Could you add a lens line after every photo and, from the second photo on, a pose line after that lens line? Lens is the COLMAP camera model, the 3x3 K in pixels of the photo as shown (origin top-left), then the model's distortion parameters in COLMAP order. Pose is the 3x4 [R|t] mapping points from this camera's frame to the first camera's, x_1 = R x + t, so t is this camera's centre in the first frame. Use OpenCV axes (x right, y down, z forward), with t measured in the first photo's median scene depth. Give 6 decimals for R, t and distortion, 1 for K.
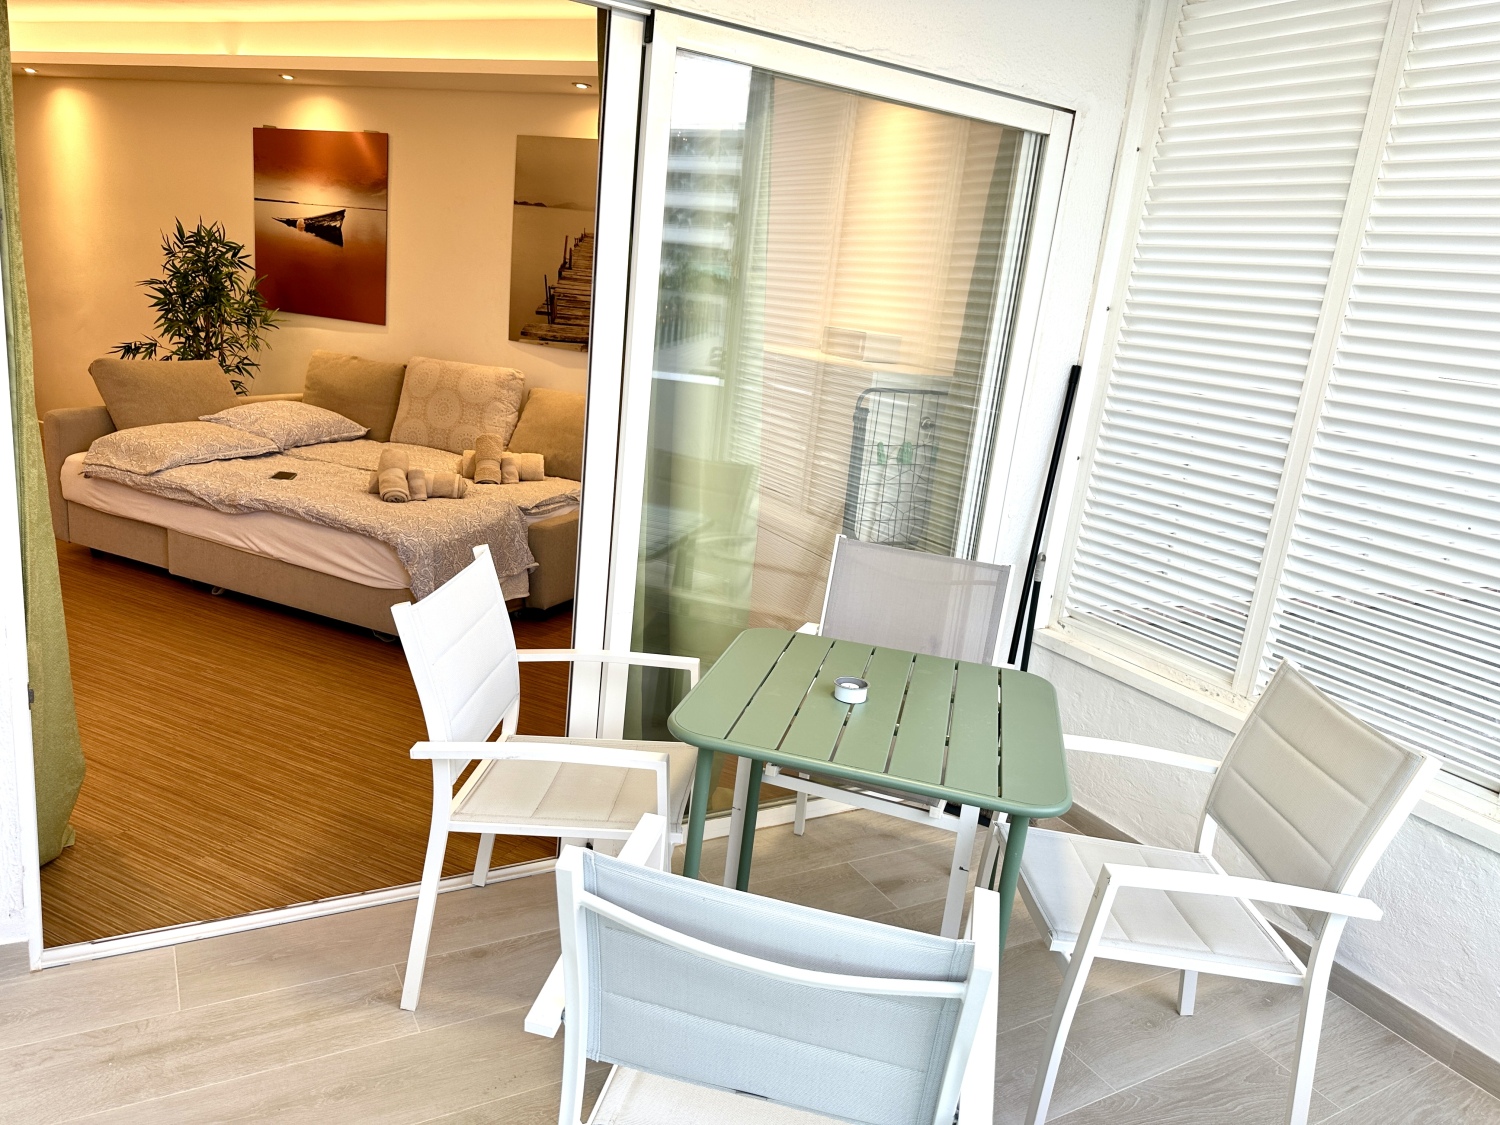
lens RADIAL K [[1051.9, 0, 748.2], [0, 1051.9, 573.6], [0, 0, 1]] dist [0.126181, -0.208634]
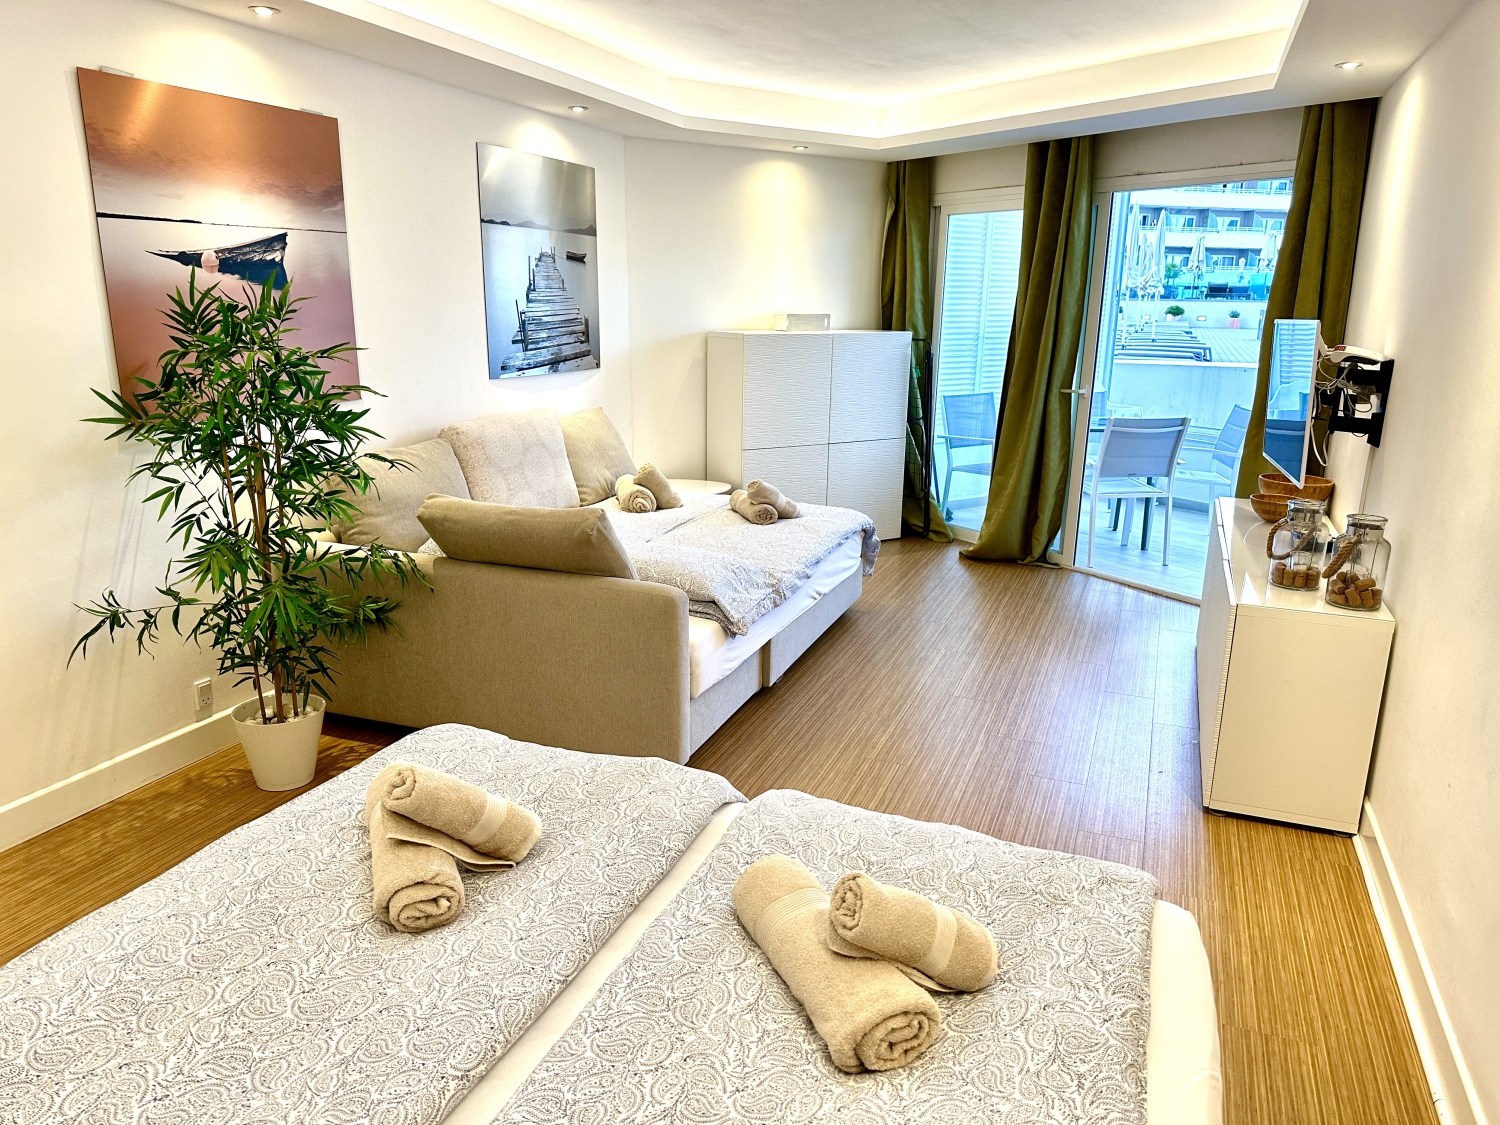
lens RADIAL K [[1051.9, 0, 748.2], [0, 1051.9, 573.6], [0, 0, 1]] dist [0.126181, -0.208634]
pose [[-0.075667, -0.351868, 0.932986, -1.103462], [0.242339, 0.901126, 0.359506, -0.336990], [-0.967236, 0.253302, 0.017086, 0.821081]]
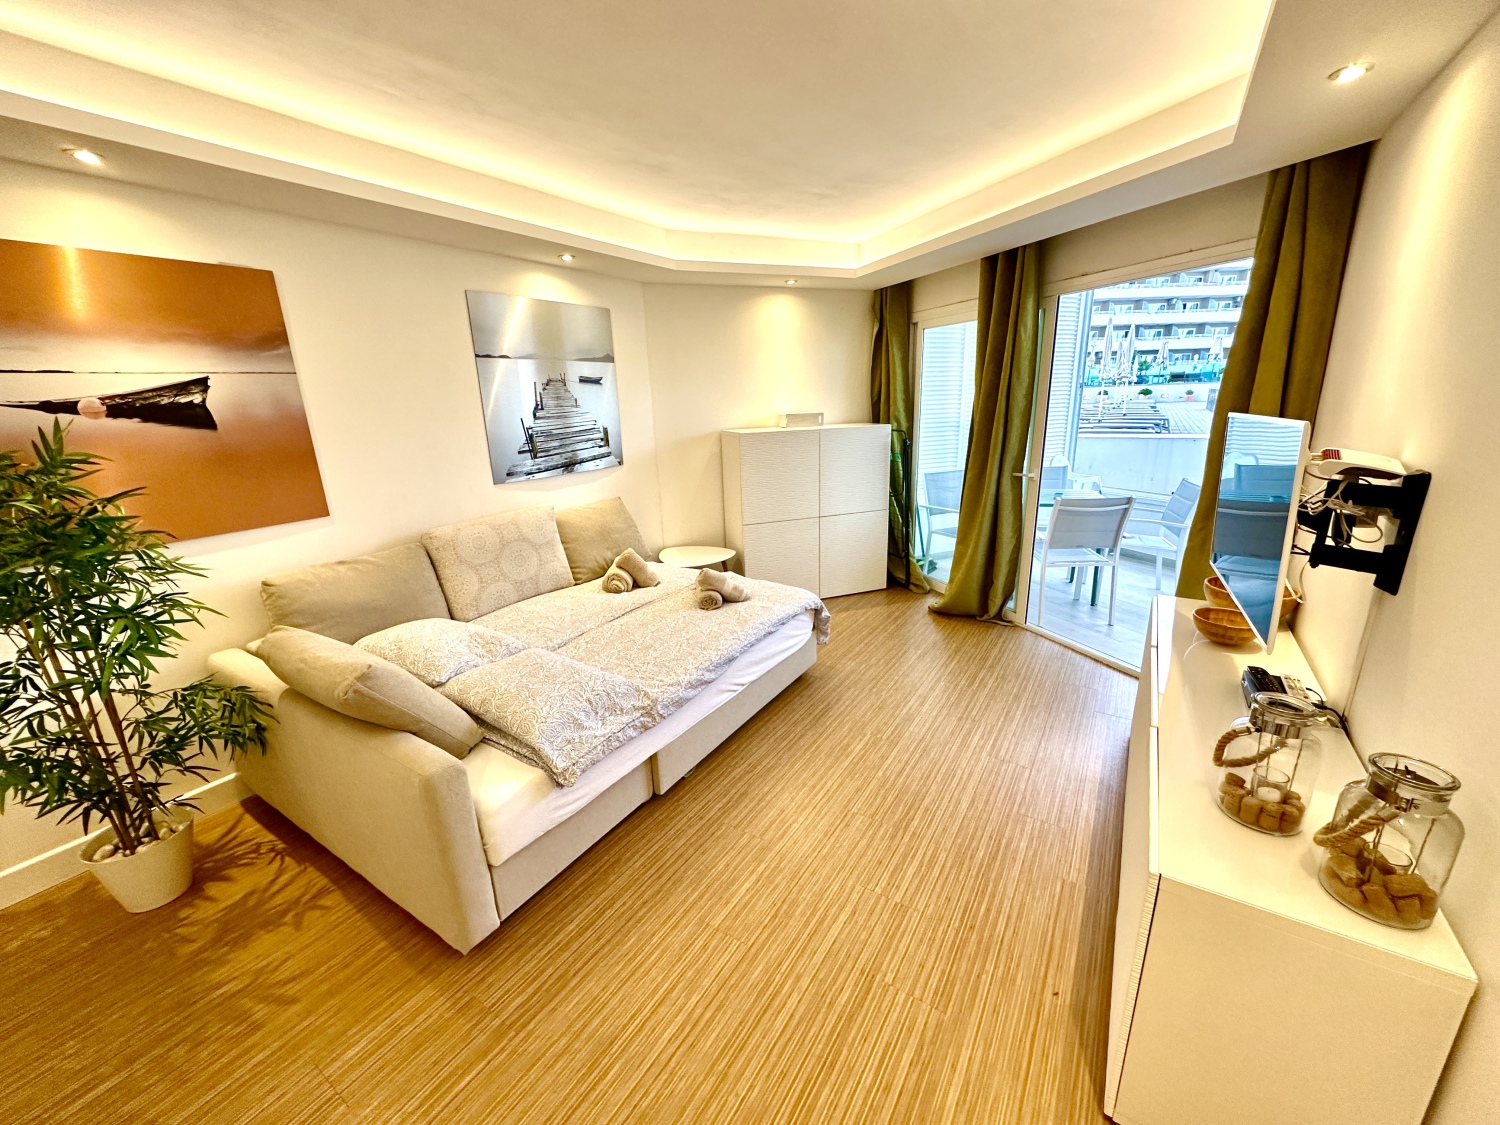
lens RADIAL K [[601.2, 0, 747.8], [0, 601.2, 564.0], [0, 0, 1]] dist [-0.000936, 0.000167]
pose [[0.118306, -0.366358, 0.922922, -0.774578], [0.306922, 0.897428, 0.316894, -0.260588], [-0.944353, 0.245775, 0.218614, 0.650500]]
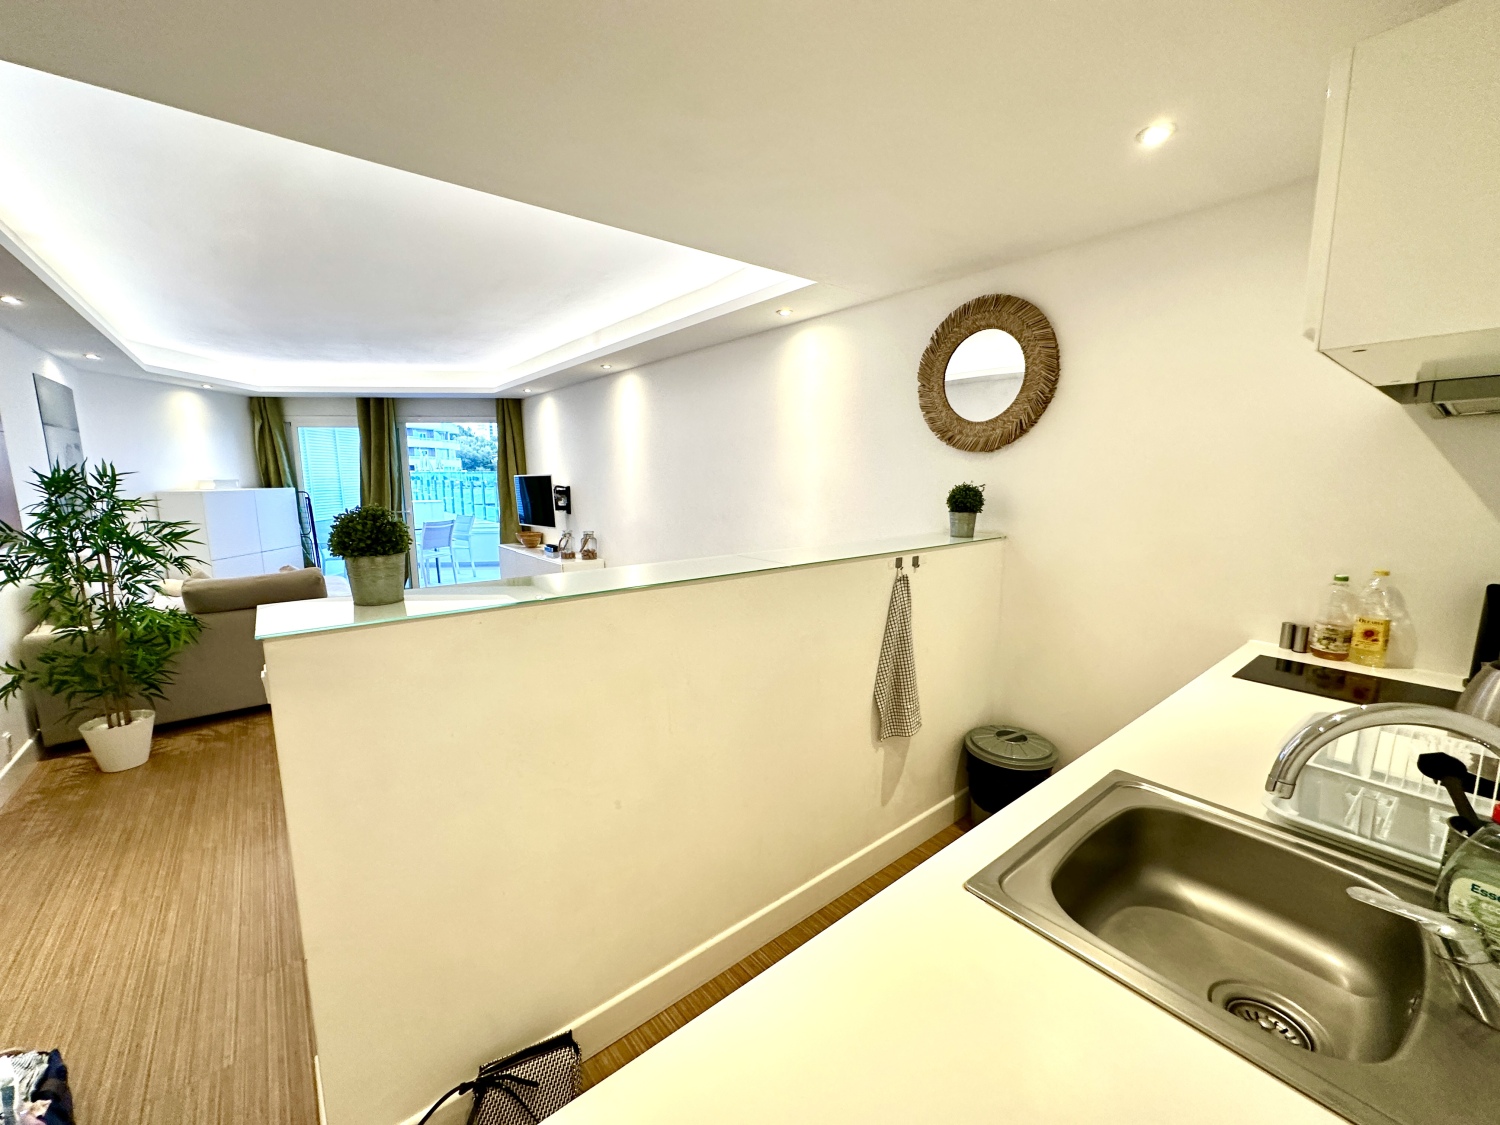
lens RADIAL K [[601.2, 0, 747.8], [0, 601.2, 564.0], [0, 0, 1]] dist [-0.000936, 0.000167]
pose [[-0.900583, -0.161984, 0.403375, -1.268388], [0.027682, 0.904717, 0.425112, -0.463339], [-0.433802, 0.394015, -0.810289, 1.242068]]
